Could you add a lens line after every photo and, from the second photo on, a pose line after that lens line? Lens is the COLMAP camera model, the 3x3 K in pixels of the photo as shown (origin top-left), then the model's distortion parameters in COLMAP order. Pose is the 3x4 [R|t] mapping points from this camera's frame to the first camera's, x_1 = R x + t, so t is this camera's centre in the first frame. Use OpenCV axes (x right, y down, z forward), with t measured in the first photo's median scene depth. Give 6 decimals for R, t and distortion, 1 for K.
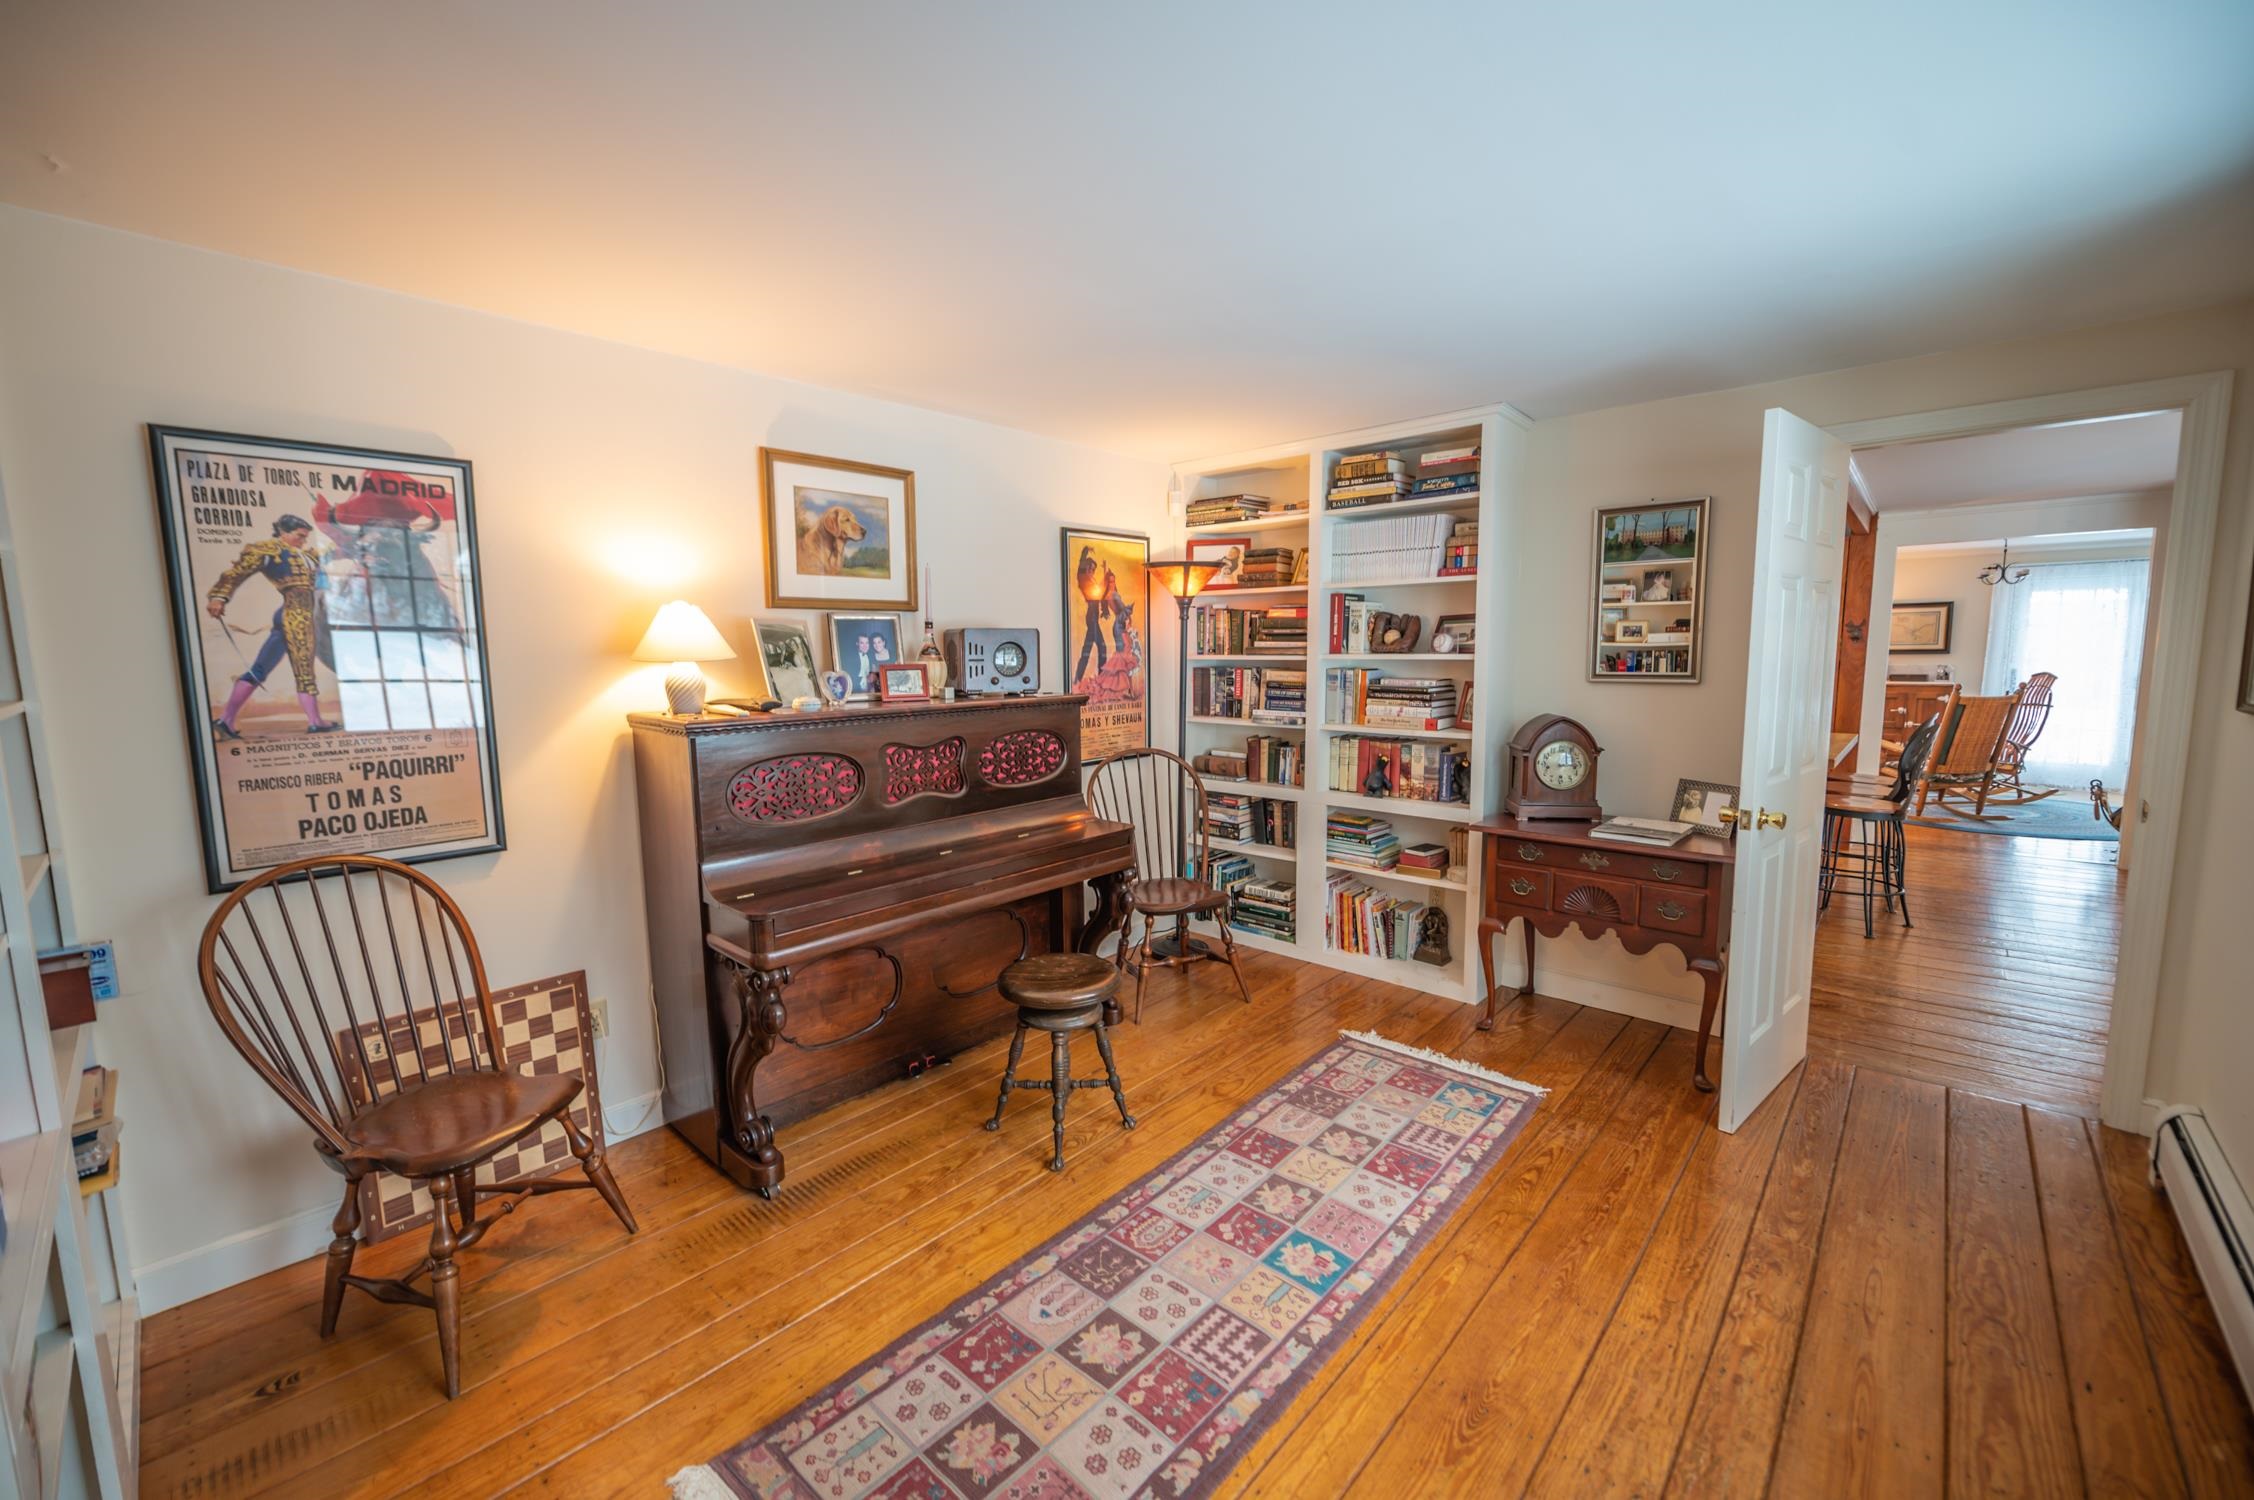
lens RADIAL K [[895.6, 0, 1110.6], [0, 895.6, 743.2], [0, 0, 1]] dist [-0.005558, -0.000771]
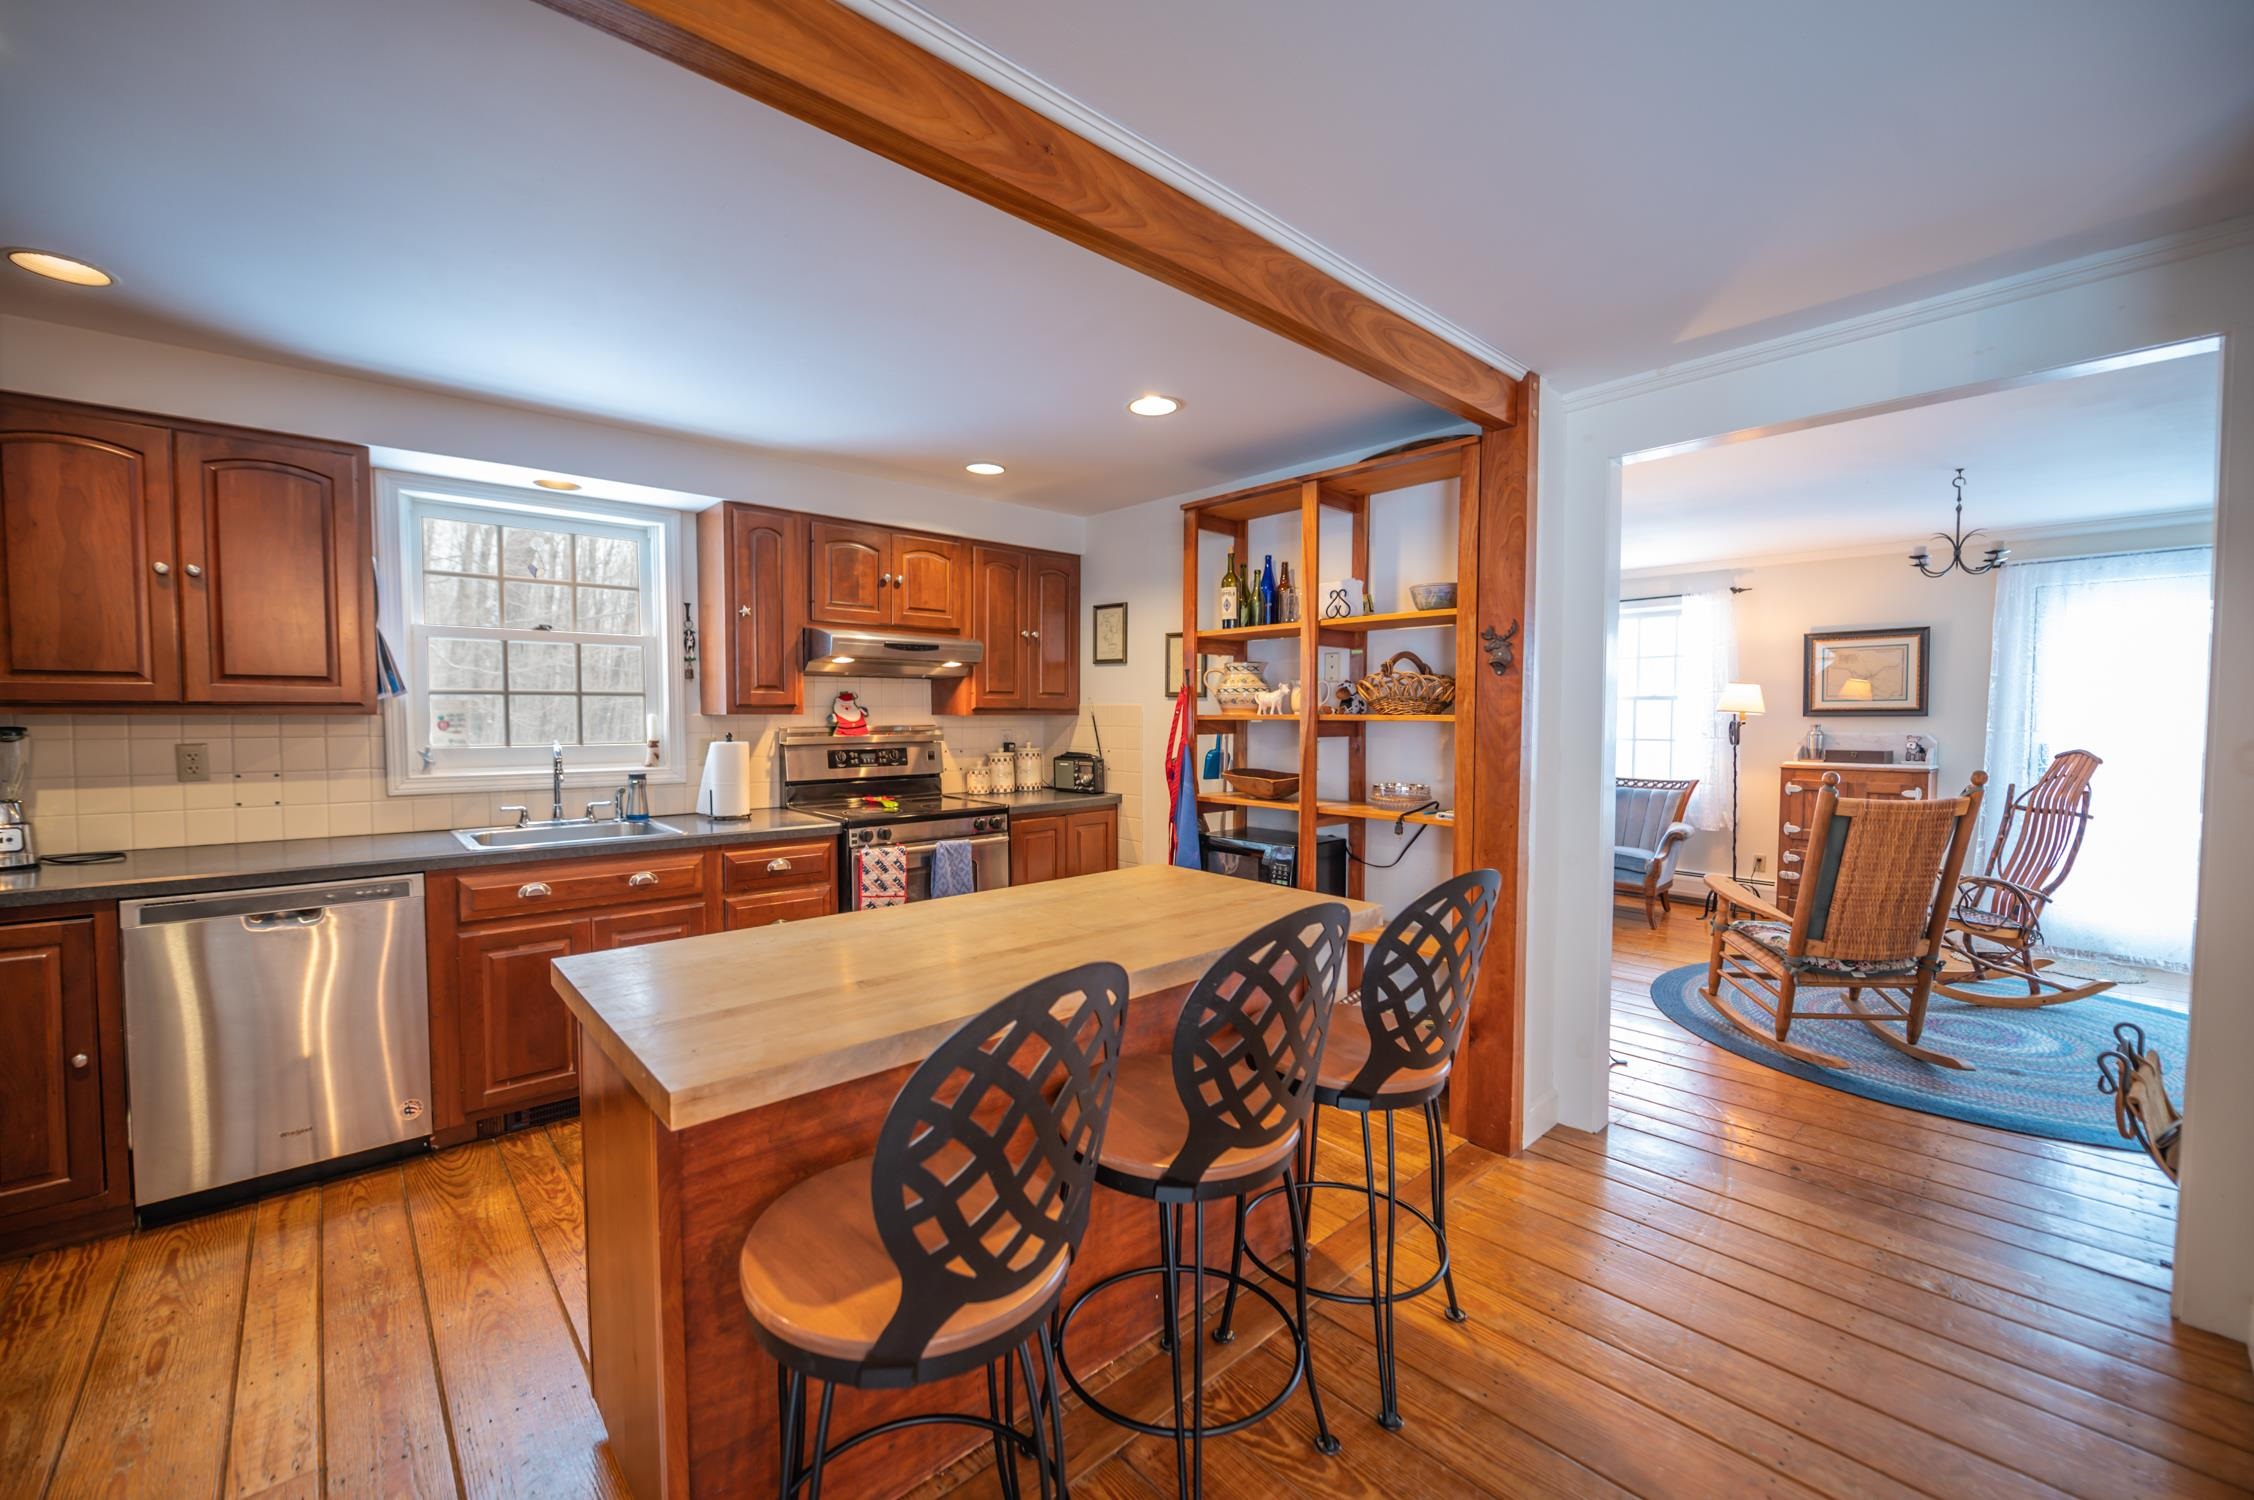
lens RADIAL K [[895.6, 0, 1110.6], [0, 895.6, 743.2], [0, 0, 1]] dist [-0.005558, -0.000771]
pose [[0.995066, 0.011610, -0.098532, 0.539220], [-0.018702, 0.997275, -0.071360, -0.036097], [0.097435, 0.072850, 0.992572, 0.428844]]
